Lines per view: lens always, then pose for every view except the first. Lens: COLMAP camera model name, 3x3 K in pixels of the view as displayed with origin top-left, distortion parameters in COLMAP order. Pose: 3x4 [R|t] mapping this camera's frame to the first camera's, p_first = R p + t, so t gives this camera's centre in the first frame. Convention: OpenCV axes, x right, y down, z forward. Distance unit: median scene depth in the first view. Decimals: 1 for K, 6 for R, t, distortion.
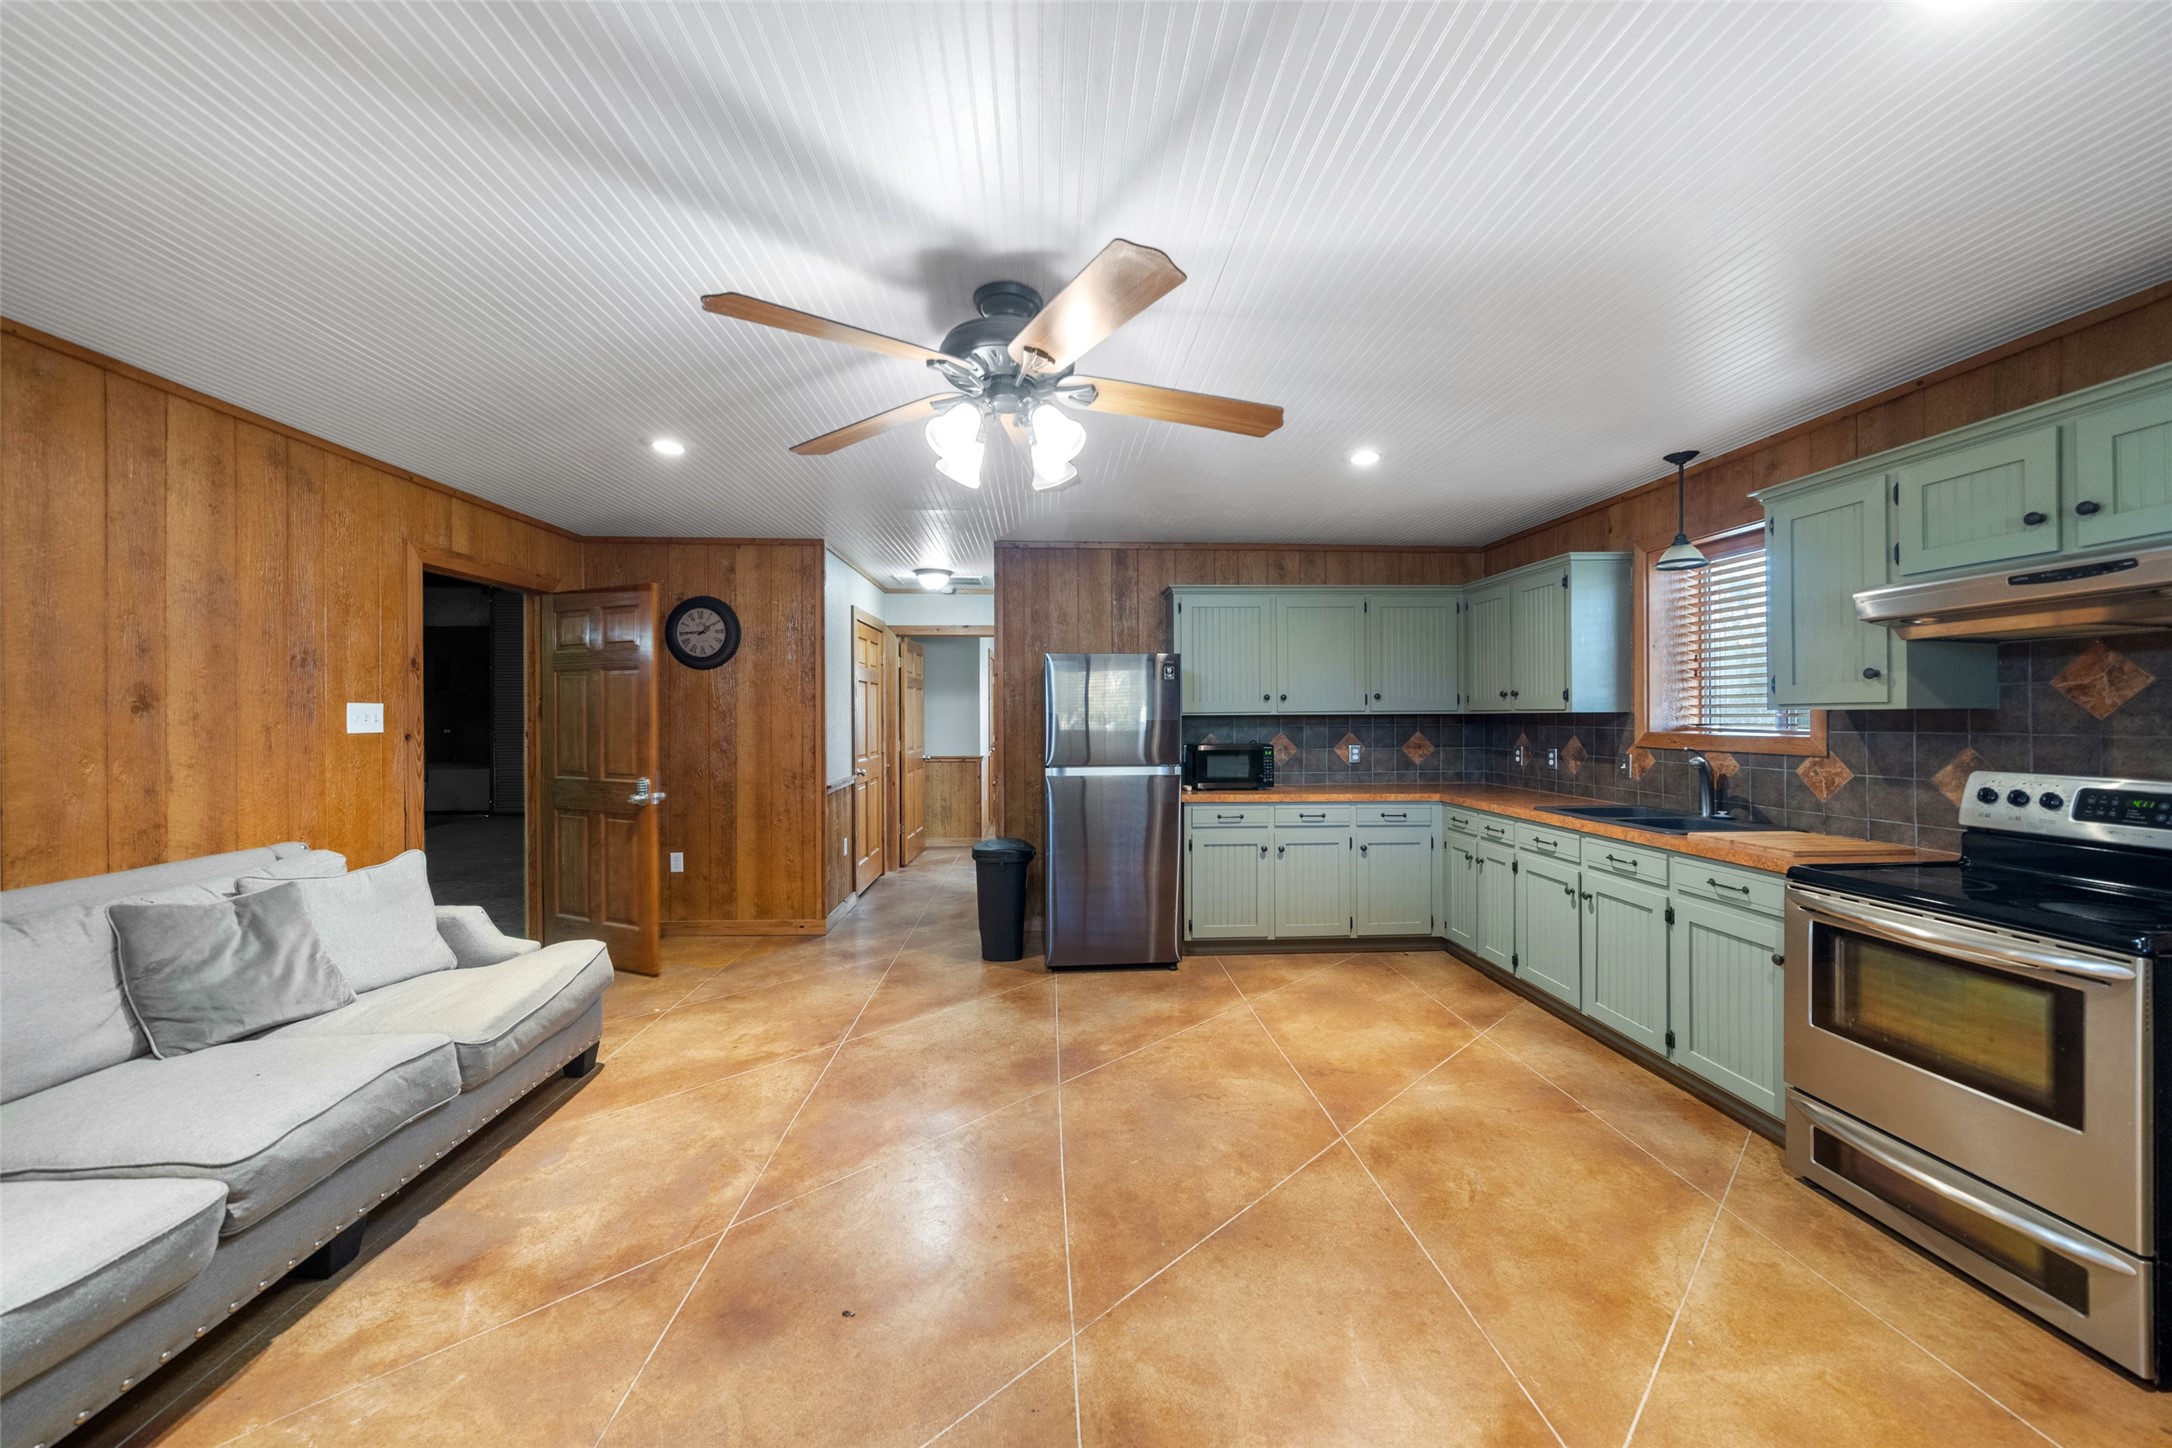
lens RADIAL K [[783.6, 0, 1086.4], [0, 783.6, 715.3], [0, 0, 1]] dist [-0.001556, 0.000009]
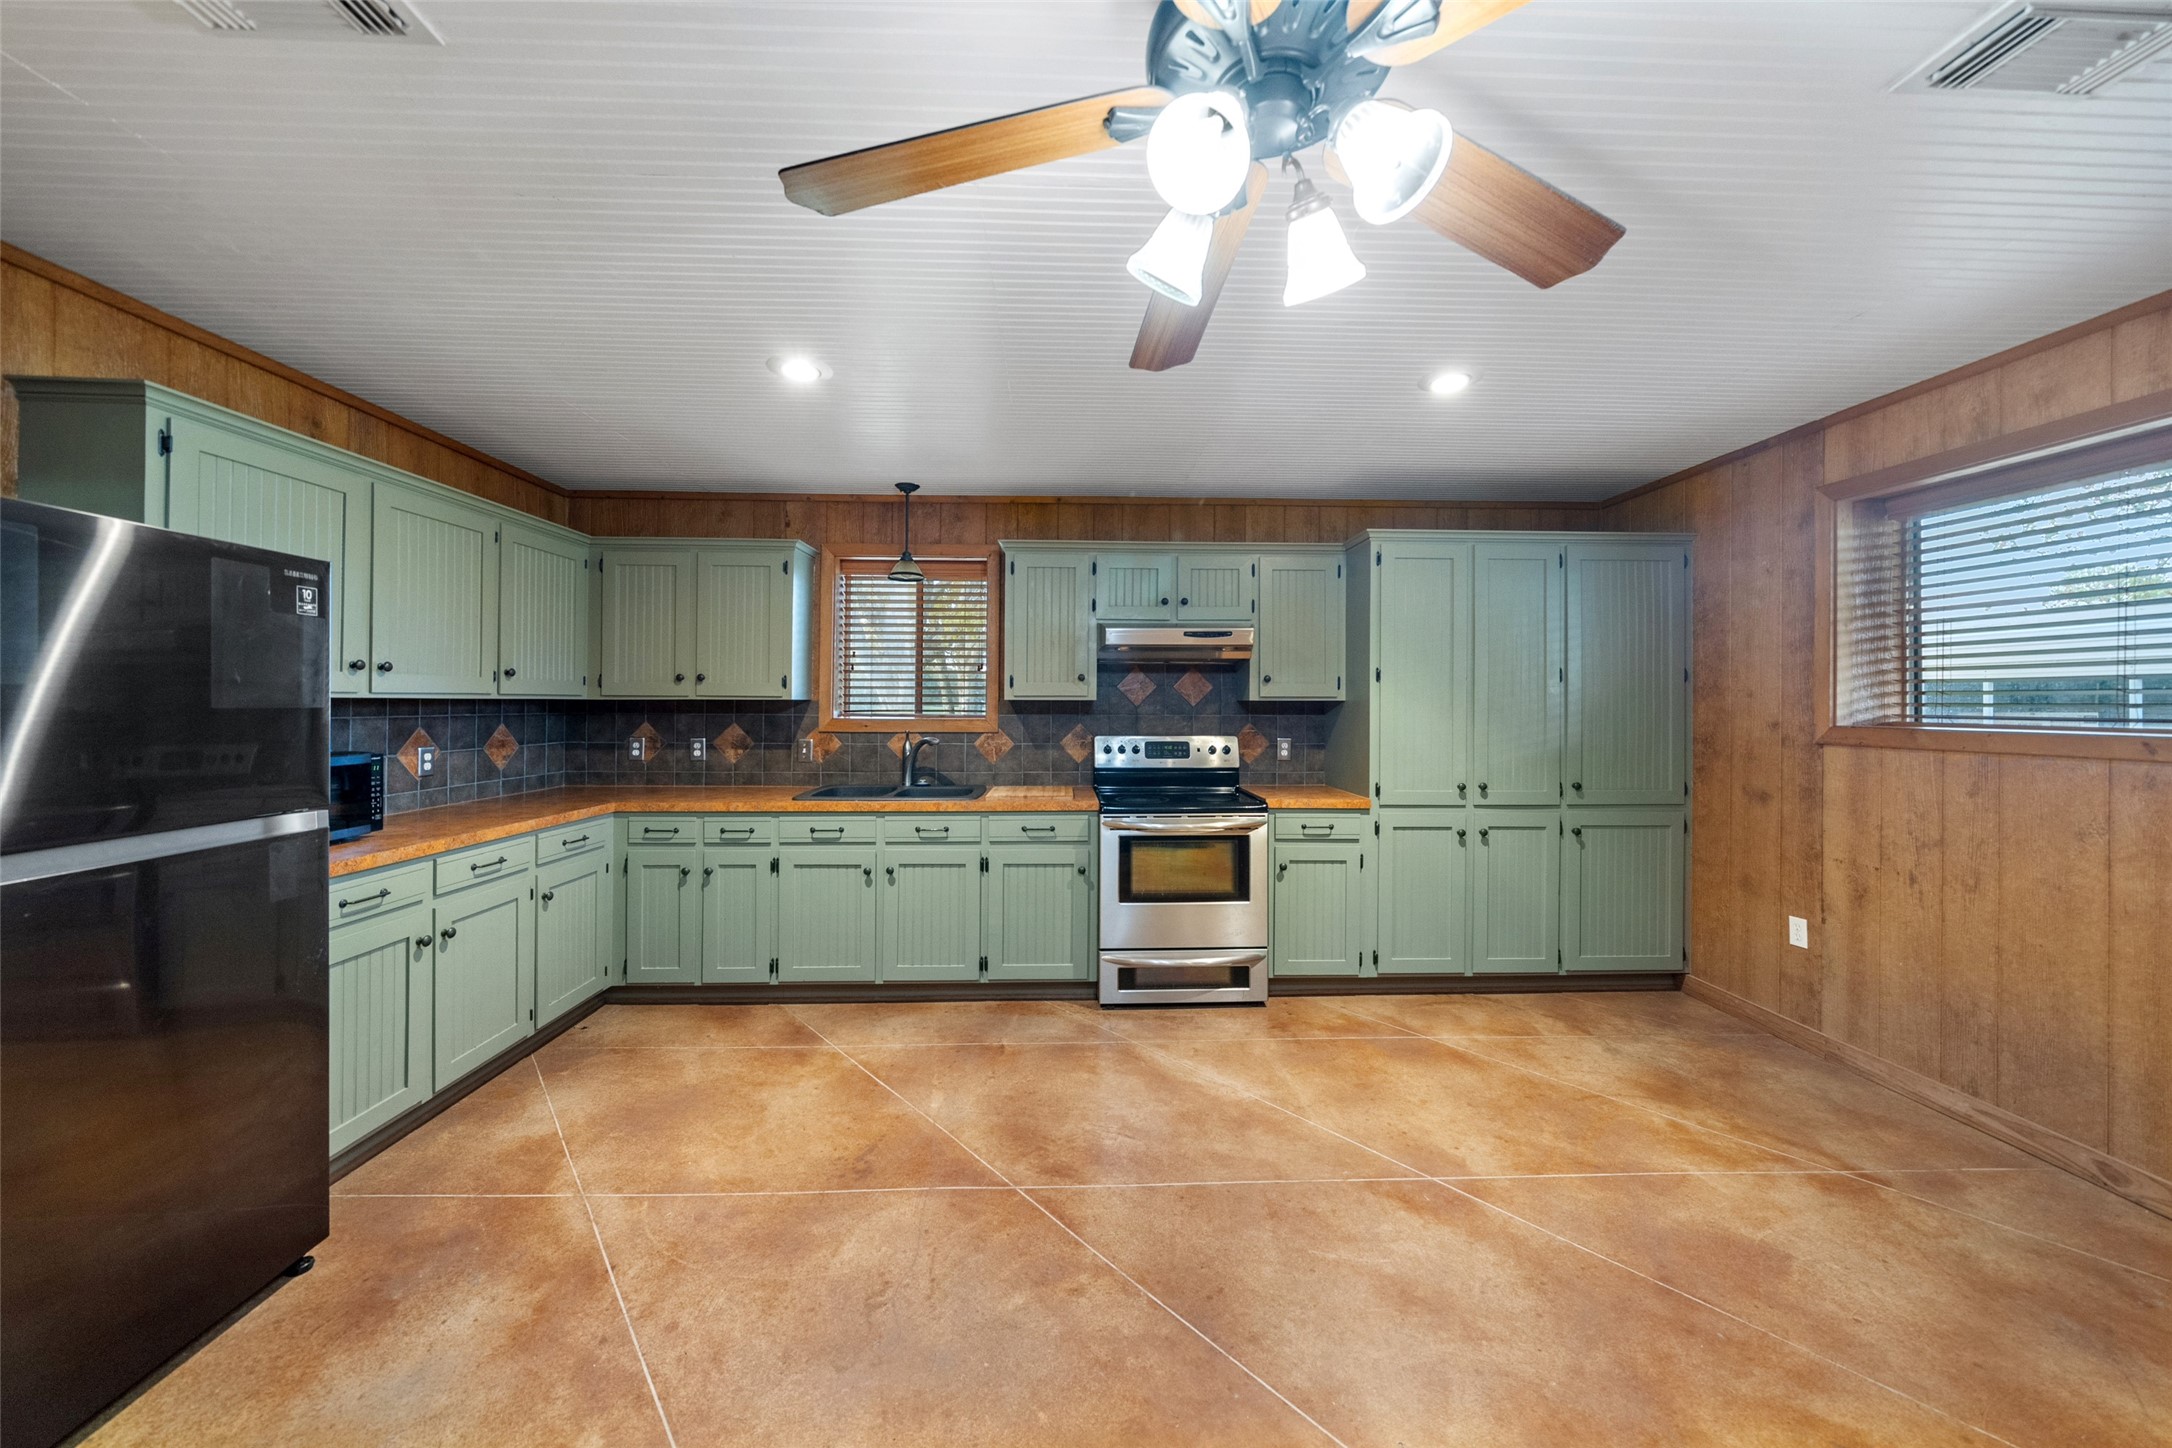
lens RADIAL K [[761.0, 0, 1090.7], [0, 761.0, 701.5], [0, 0, 1]] dist [-0.004265, -0.000193]
pose [[0.019399, 0.007933, 0.999780, -0.368287], [-0.004752, 0.999958, -0.007842, 0.004816], [-0.999801, -0.004599, 0.019436, 0.645779]]
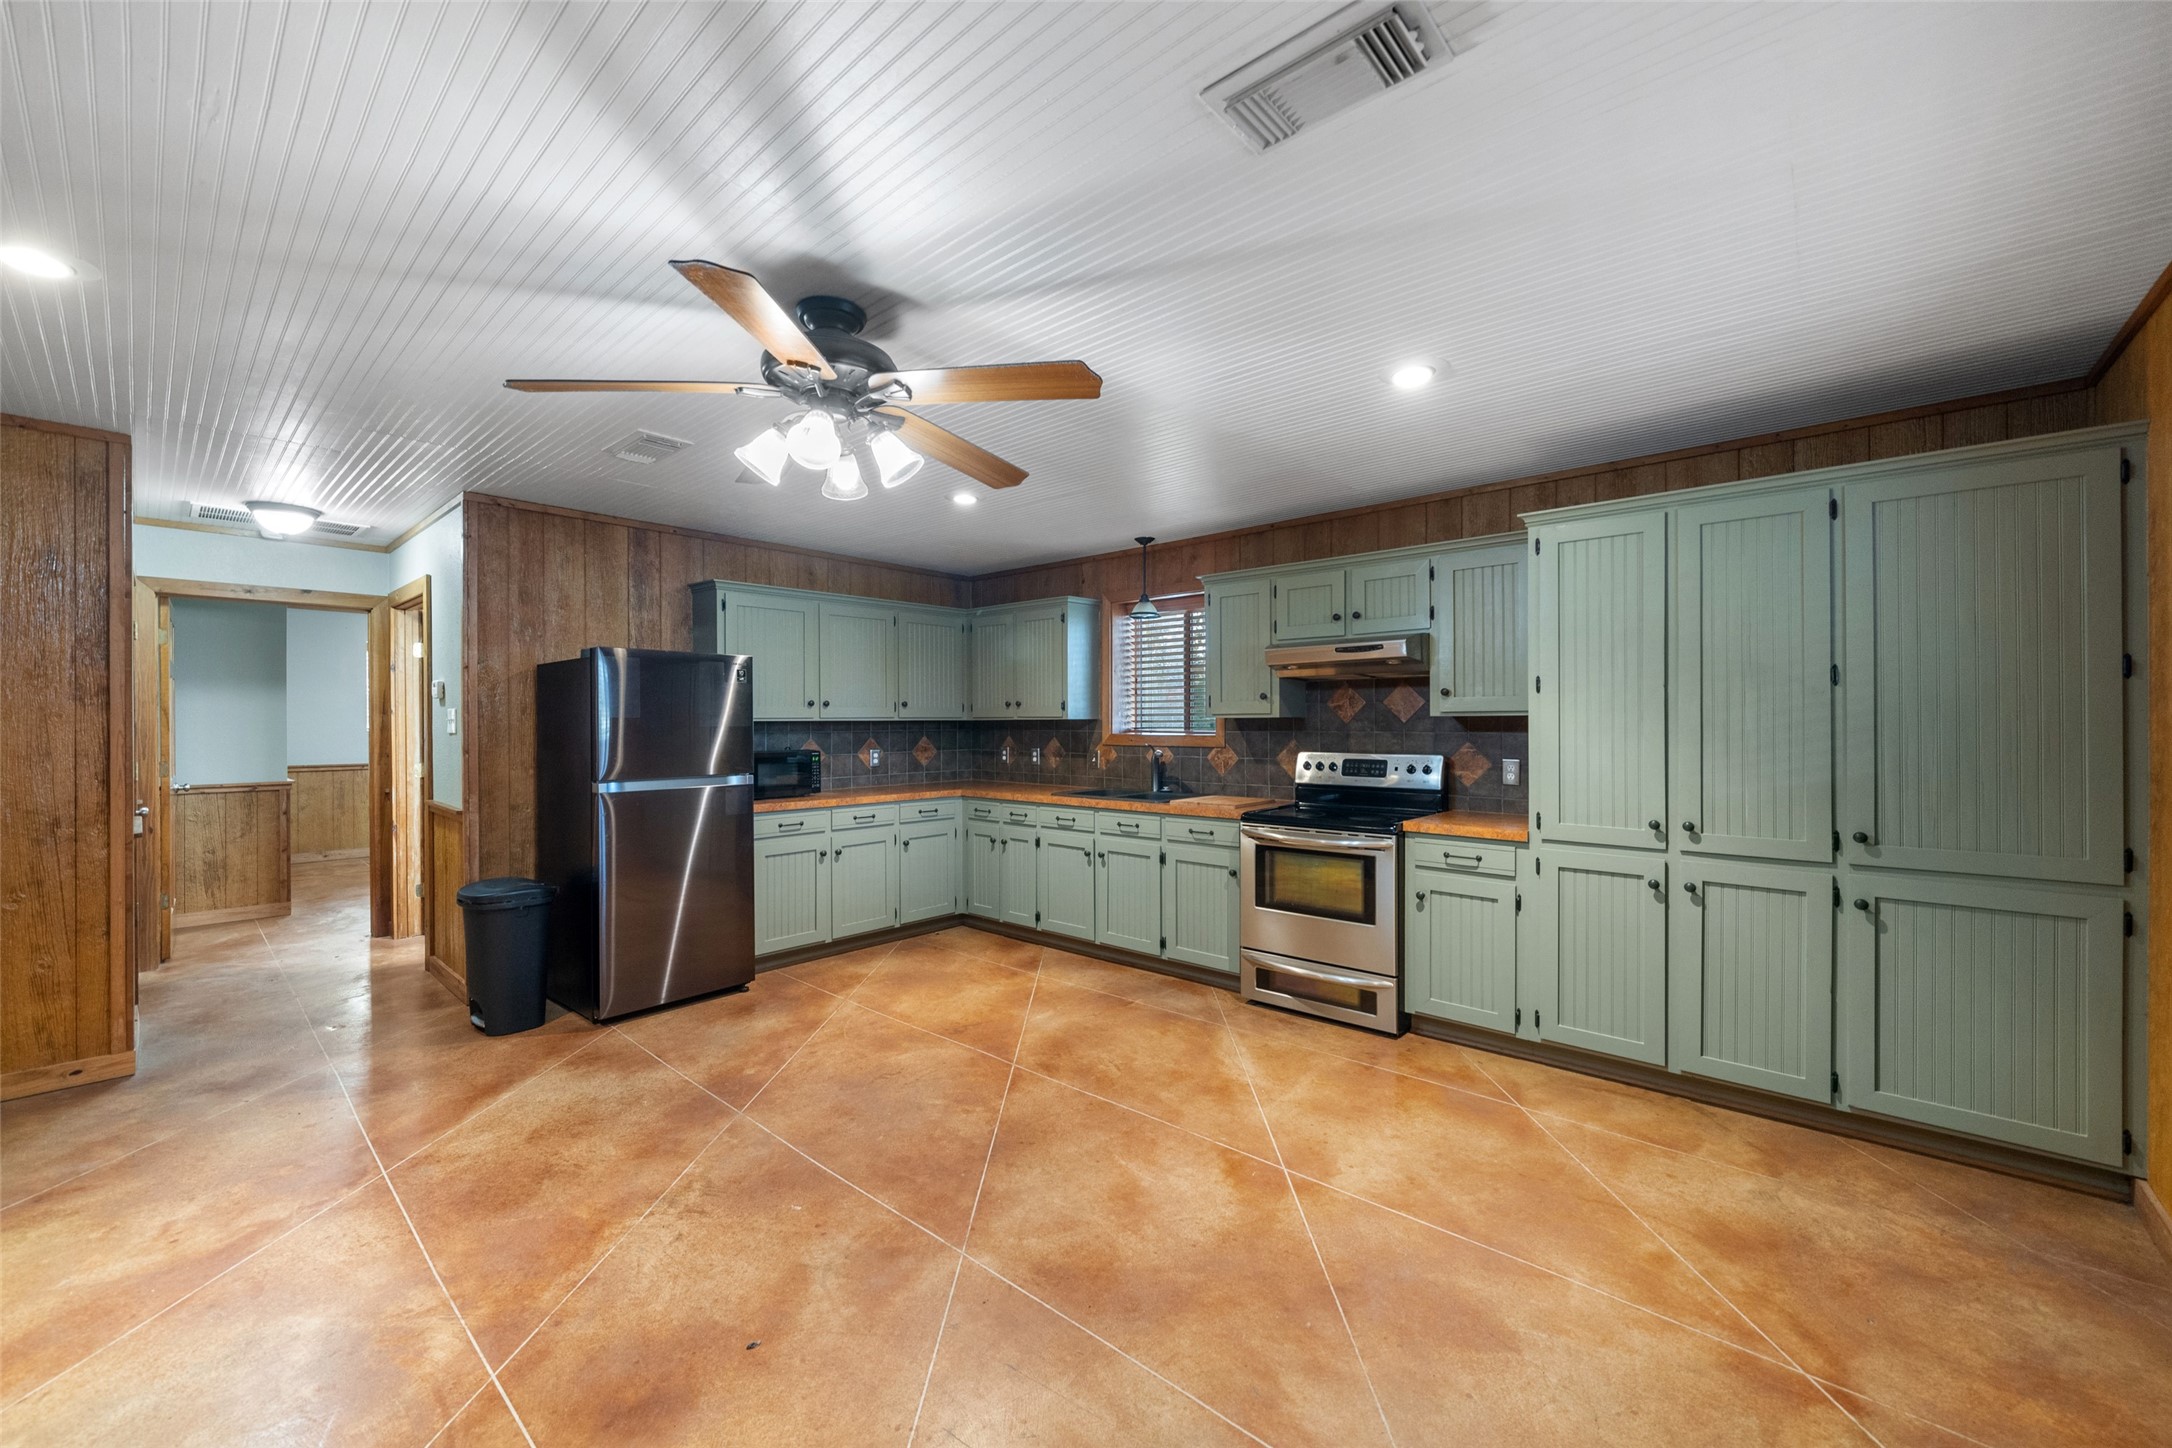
lens RADIAL K [[843.8, 0, 1086.0], [0, 843.8, 724.0], [0, 0, 1]] dist [-0.000248, 0.000136]
pose [[0.704246, -0.000555, 0.709956, -0.378405], [-0.000184, 1.000000, 0.000963, 0.002962], [-0.709956, -0.000809, 0.704245, -0.006061]]
